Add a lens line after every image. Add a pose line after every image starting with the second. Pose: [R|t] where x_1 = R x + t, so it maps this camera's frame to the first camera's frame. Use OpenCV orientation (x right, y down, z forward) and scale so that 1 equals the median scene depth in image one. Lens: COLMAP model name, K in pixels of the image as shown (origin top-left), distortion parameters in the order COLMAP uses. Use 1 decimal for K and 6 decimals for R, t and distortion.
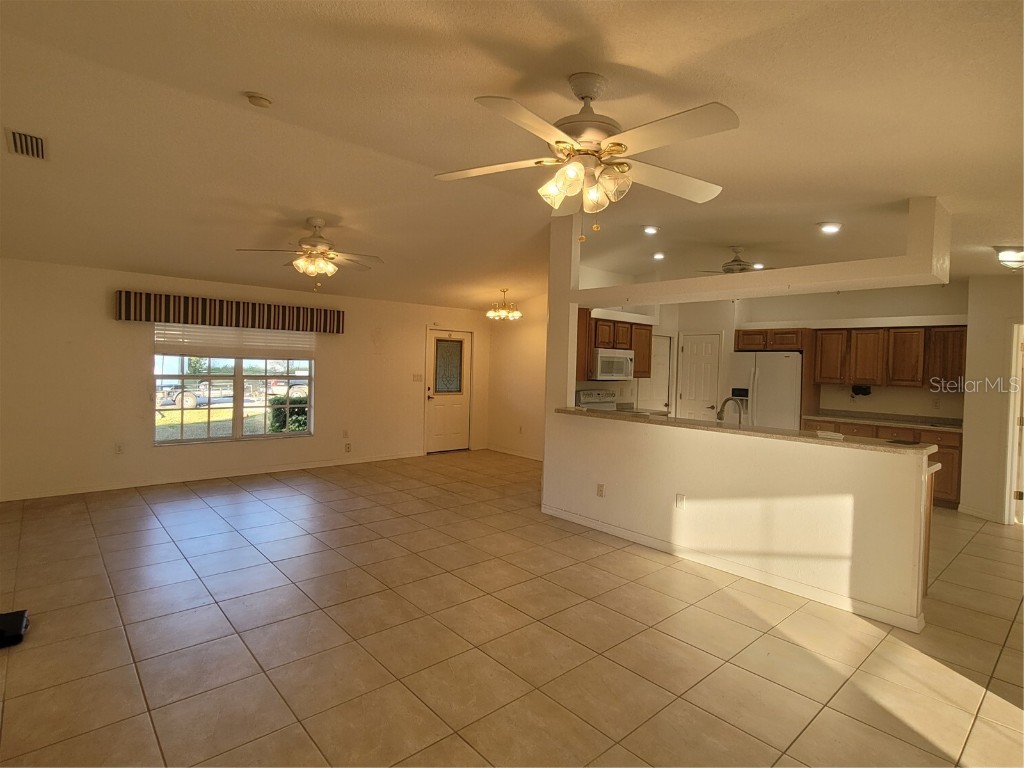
lens RADIAL K [[539.4, 0, 517.4], [0, 539.4, 378.7], [0, 0, 1]] dist [0.001989, 0.001057]
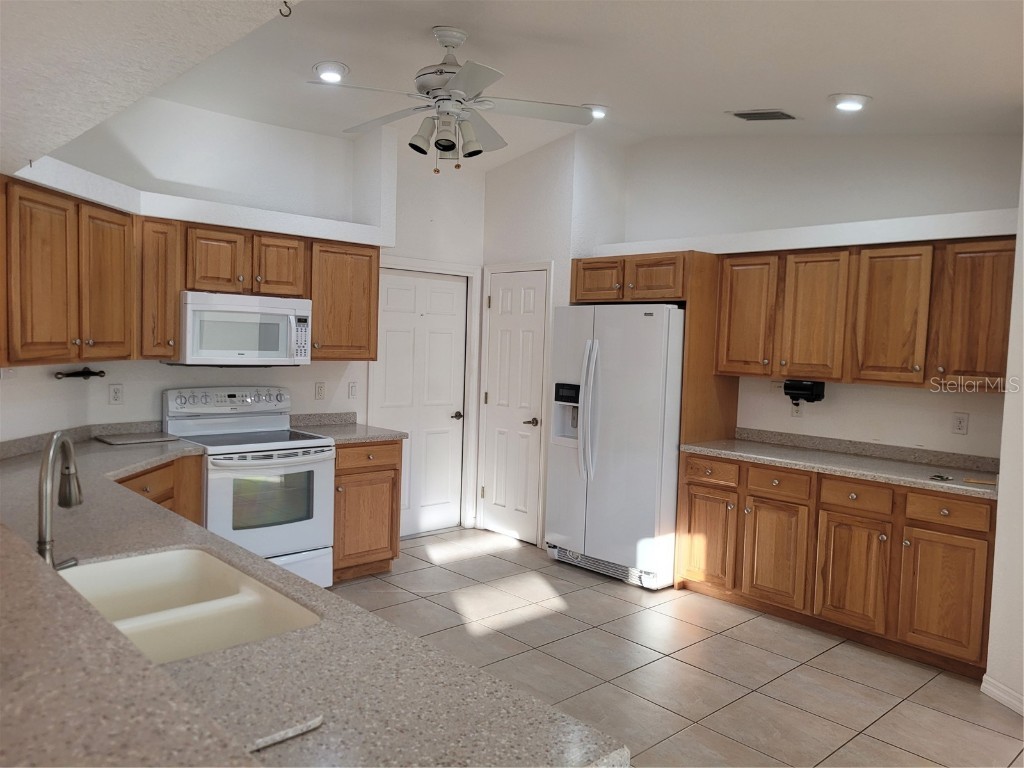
lens RADIAL K [[768.5, 0, 508.5], [0, 768.5, 391.0], [0, 0, 1]] dist [0.011507, 0.004514]
pose [[0.999989, 0.004252, 0.001927, 0.381227], [-0.004326, 0.999192, 0.039968, -0.002027], [-0.001756, -0.039976, 0.999199, 0.354911]]
